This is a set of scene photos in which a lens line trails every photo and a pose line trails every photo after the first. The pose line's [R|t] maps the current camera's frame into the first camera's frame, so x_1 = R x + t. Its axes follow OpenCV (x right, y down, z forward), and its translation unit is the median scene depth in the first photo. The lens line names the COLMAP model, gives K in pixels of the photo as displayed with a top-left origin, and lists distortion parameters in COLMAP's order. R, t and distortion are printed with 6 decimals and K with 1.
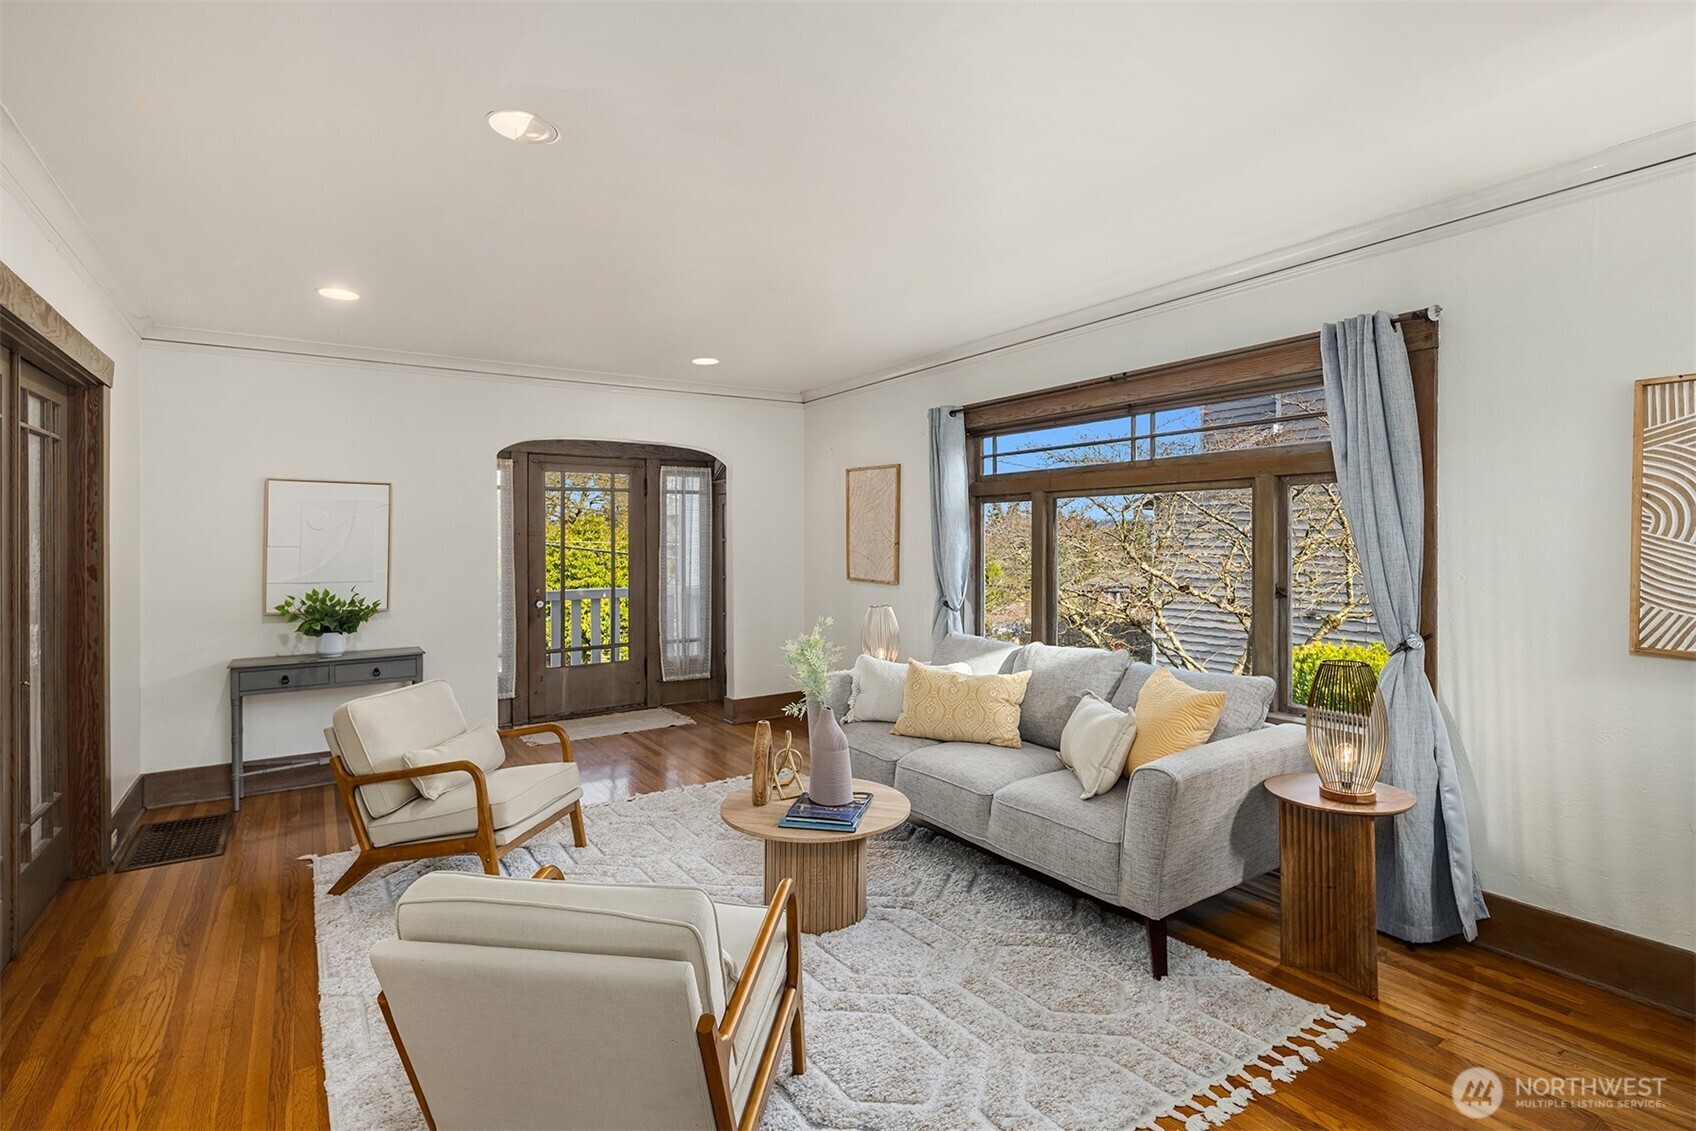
lens RADIAL K [[821.7, 0, 846.8], [0, 821.7, 533.9], [0, 0, 1]] dist [-0.001599, -0.000085]
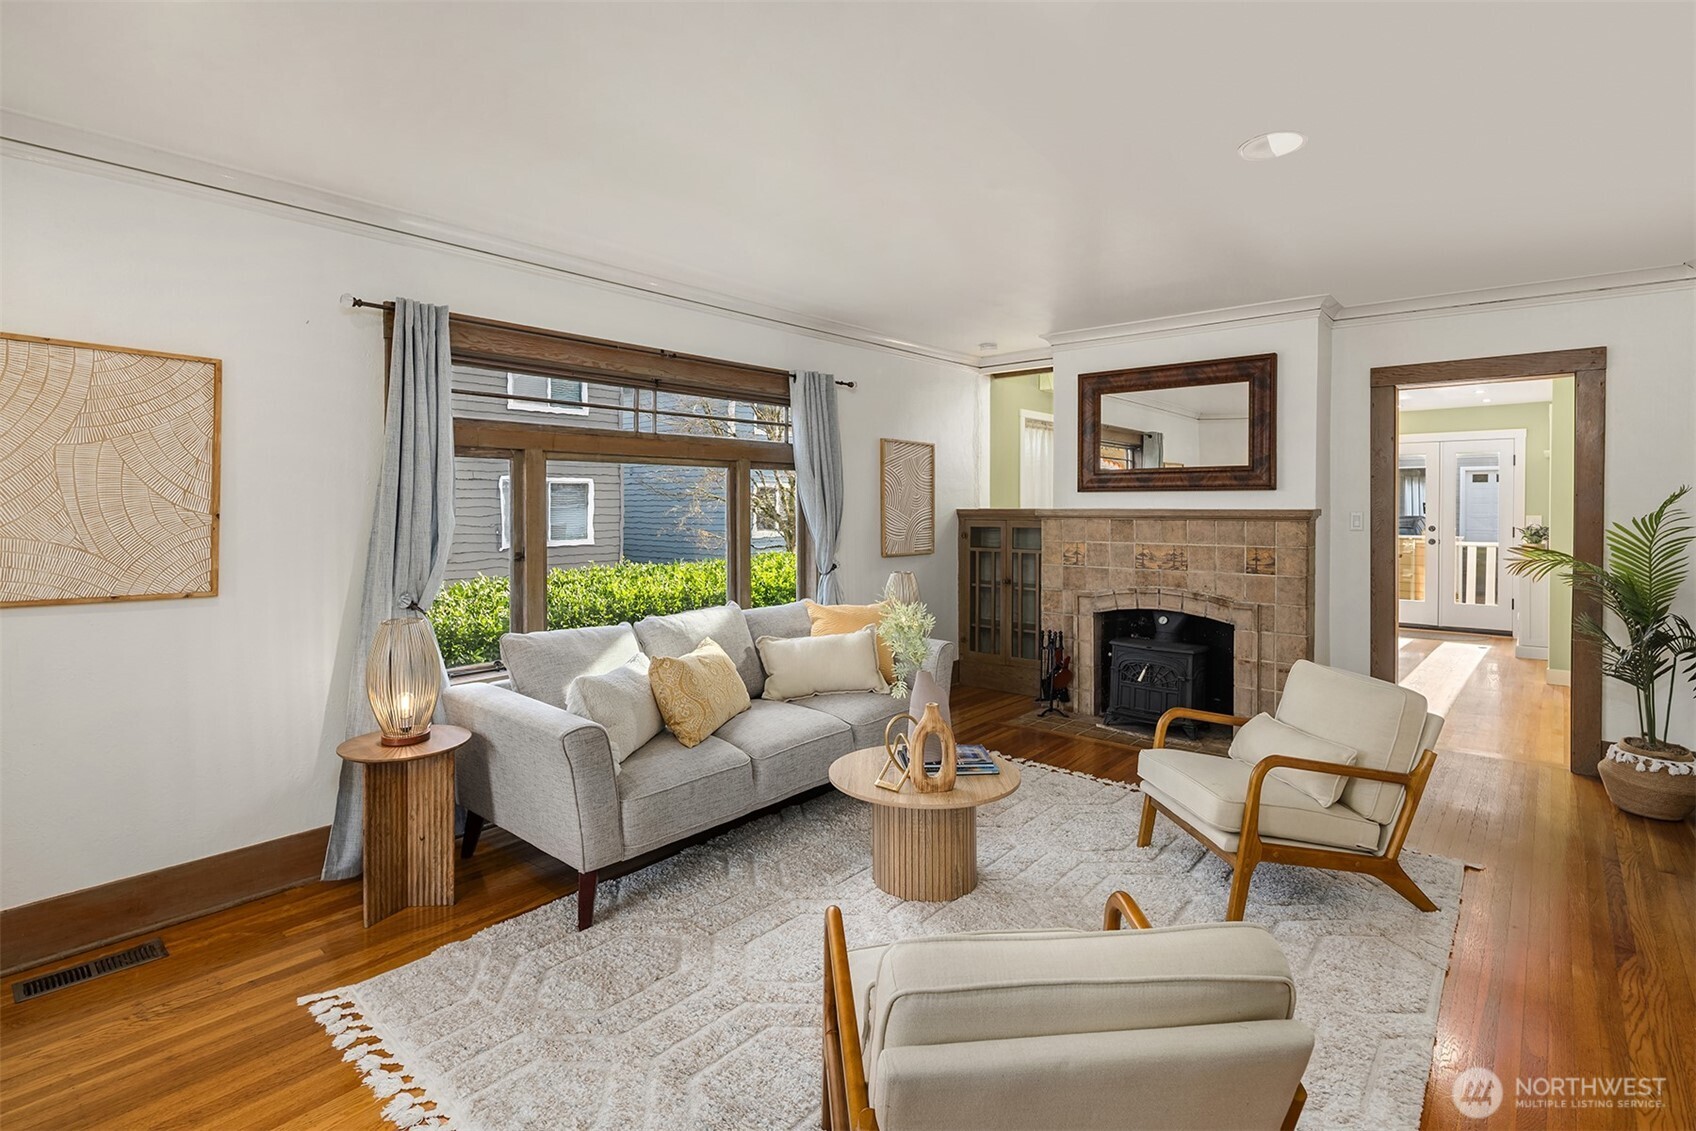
lens RADIAL K [[821.7, 0, 829.0], [0, 821.7, 513.7], [0, 0, 1]] dist [-0.001599, -0.000085]
pose [[-0.275305, -0.006193, 0.961337, -0.740915], [-0.004406, 0.999977, 0.005180, 0.009834], [-0.961347, -0.002810, -0.275326, 1.065890]]
